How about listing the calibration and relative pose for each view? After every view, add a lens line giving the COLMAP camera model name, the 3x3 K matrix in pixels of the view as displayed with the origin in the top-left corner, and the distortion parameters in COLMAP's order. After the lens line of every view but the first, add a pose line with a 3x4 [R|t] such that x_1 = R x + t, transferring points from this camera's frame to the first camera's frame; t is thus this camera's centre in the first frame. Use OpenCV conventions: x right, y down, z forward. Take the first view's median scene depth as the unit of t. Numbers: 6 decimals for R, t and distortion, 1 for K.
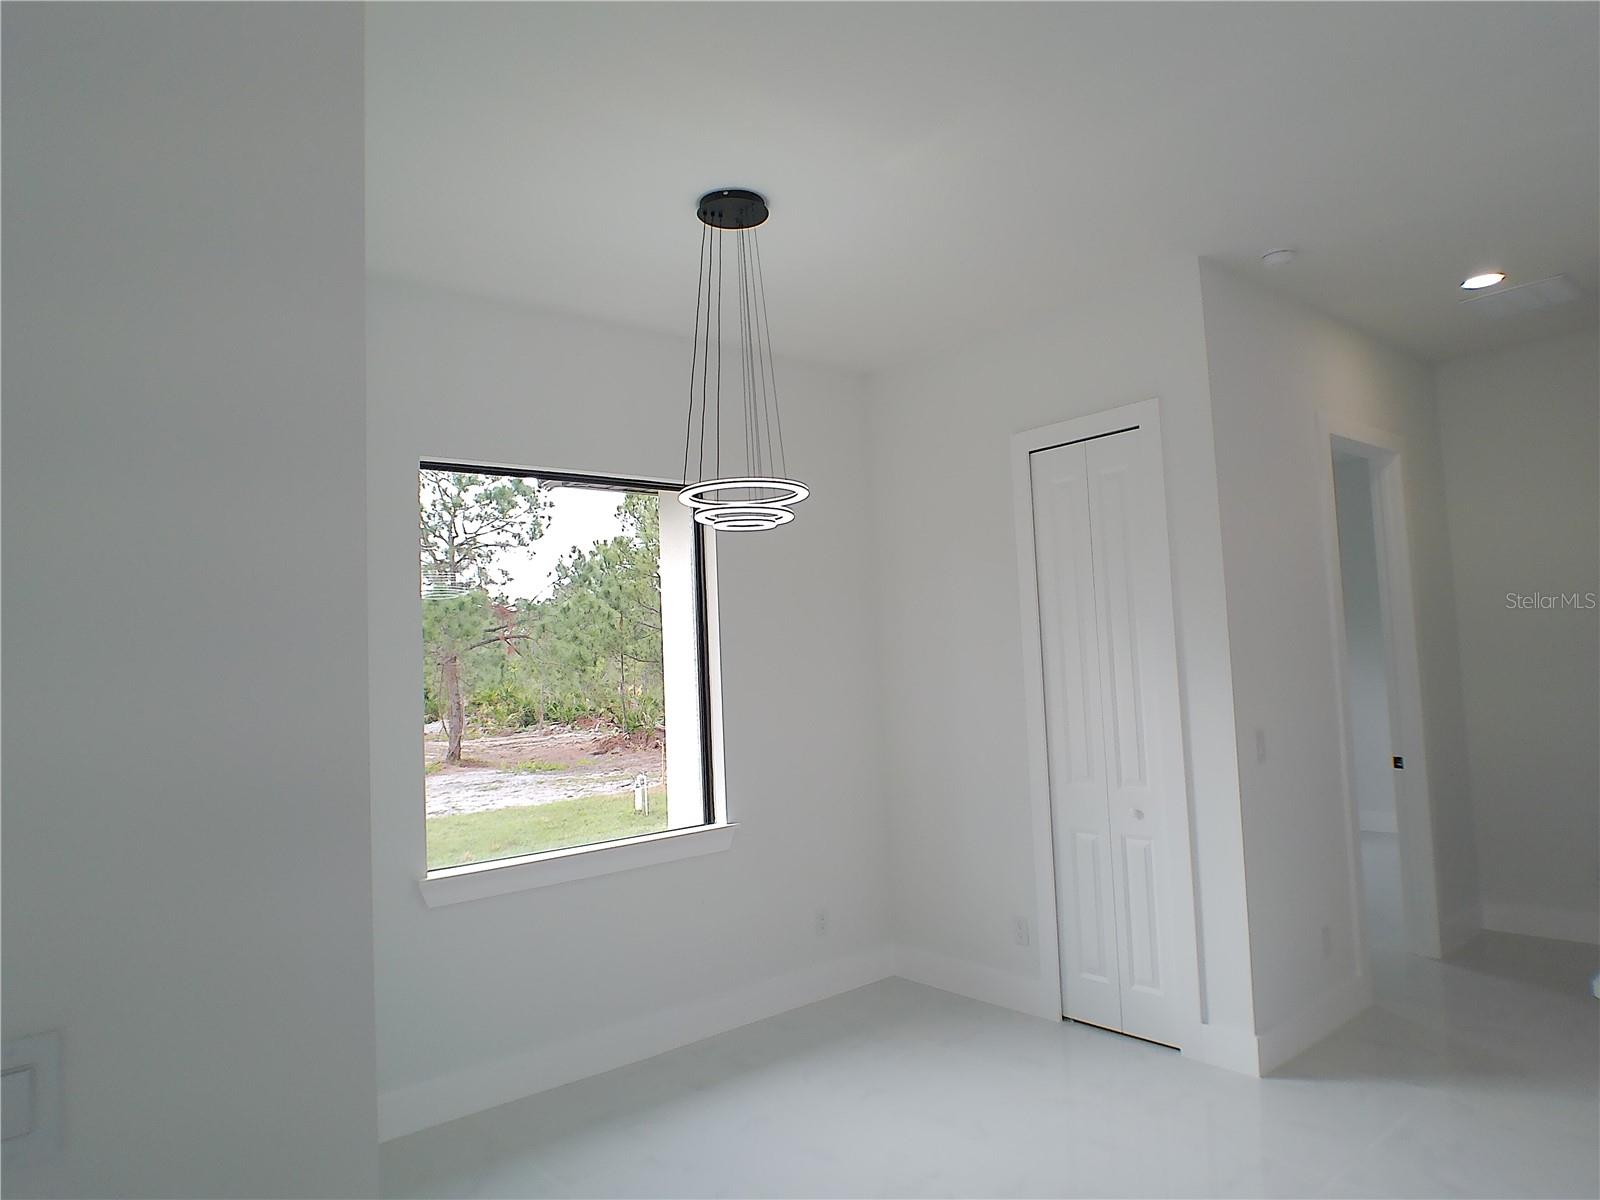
lens RADIAL K [[879.5, 0, 800.0], [0, 879.5, 600.0], [0, 0, 1]] dist [-0.001115, -0.000607]
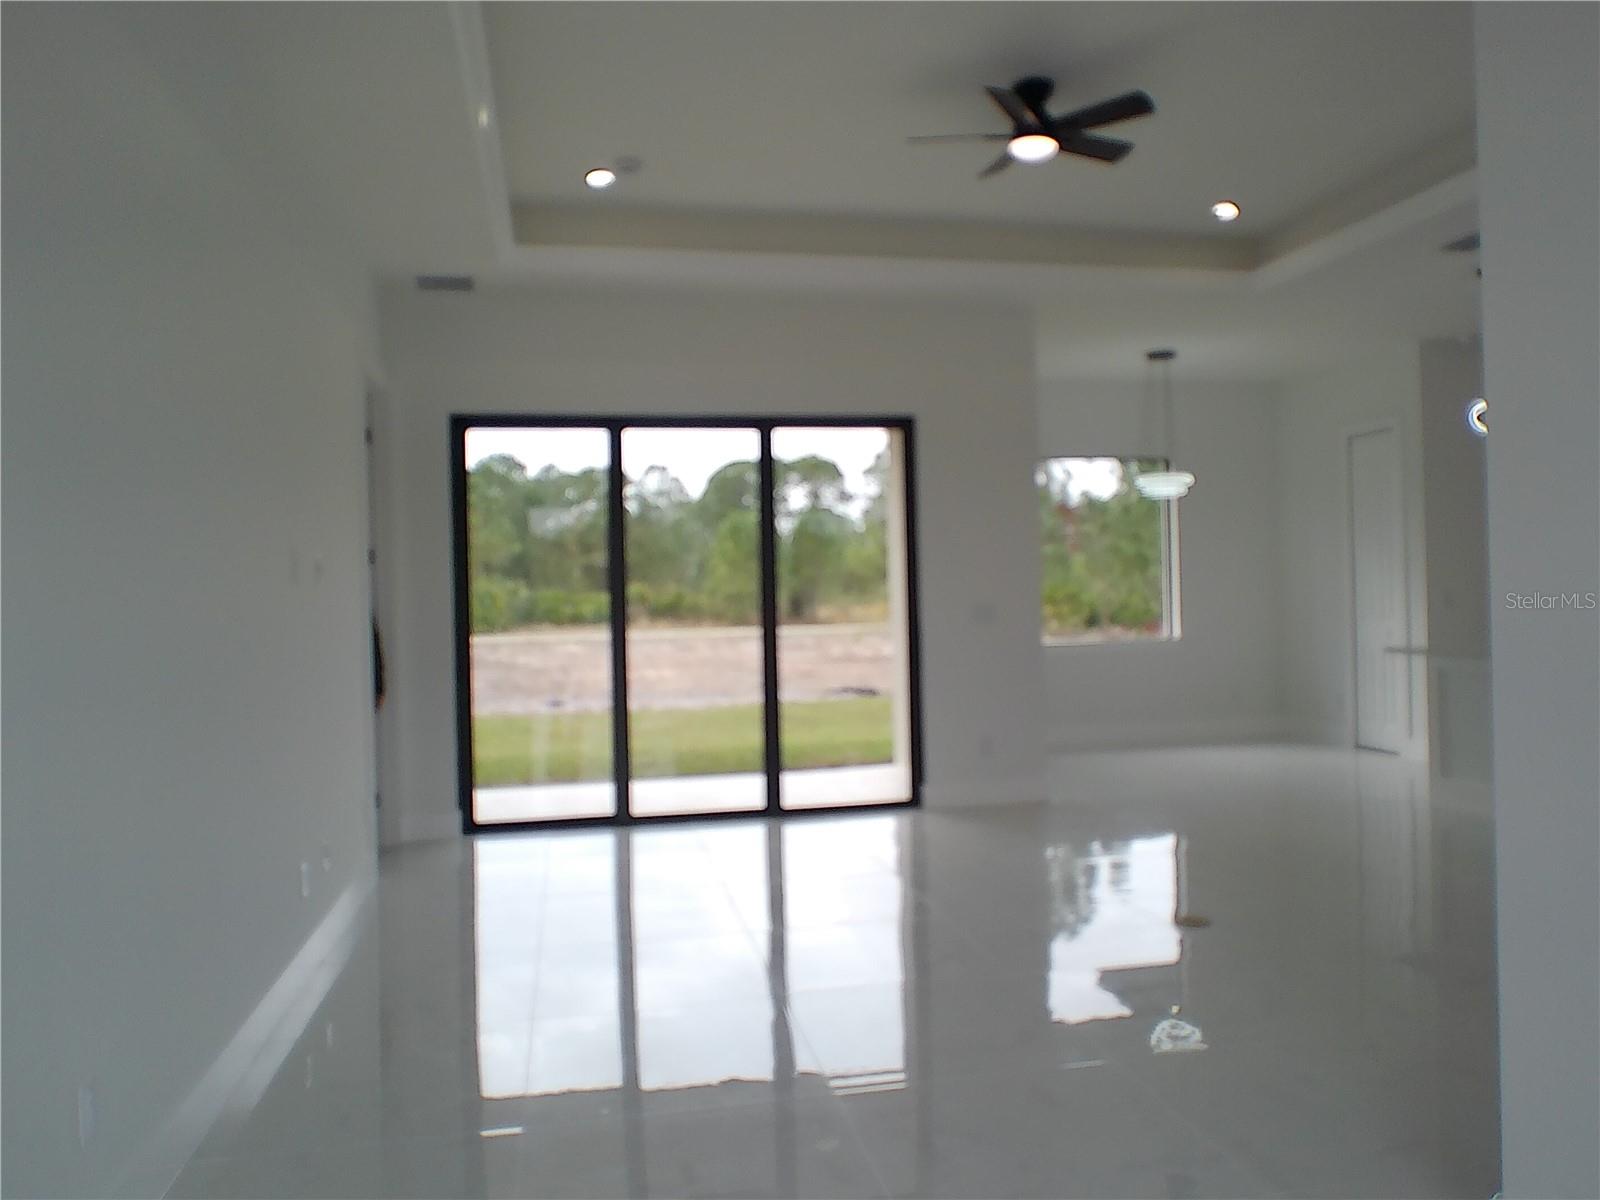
lens RADIAL K [[1270.9, 0, 800.0], [0, 1270.9, 600.0], [0, 0, 1]] dist [-0.003440, -0.003853]
pose [[0.862155, 0.025666, -0.505993, 0.116978], [0.023296, 0.995651, 0.090196, -0.018476], [0.506108, -0.089551, 0.857808, -0.346554]]
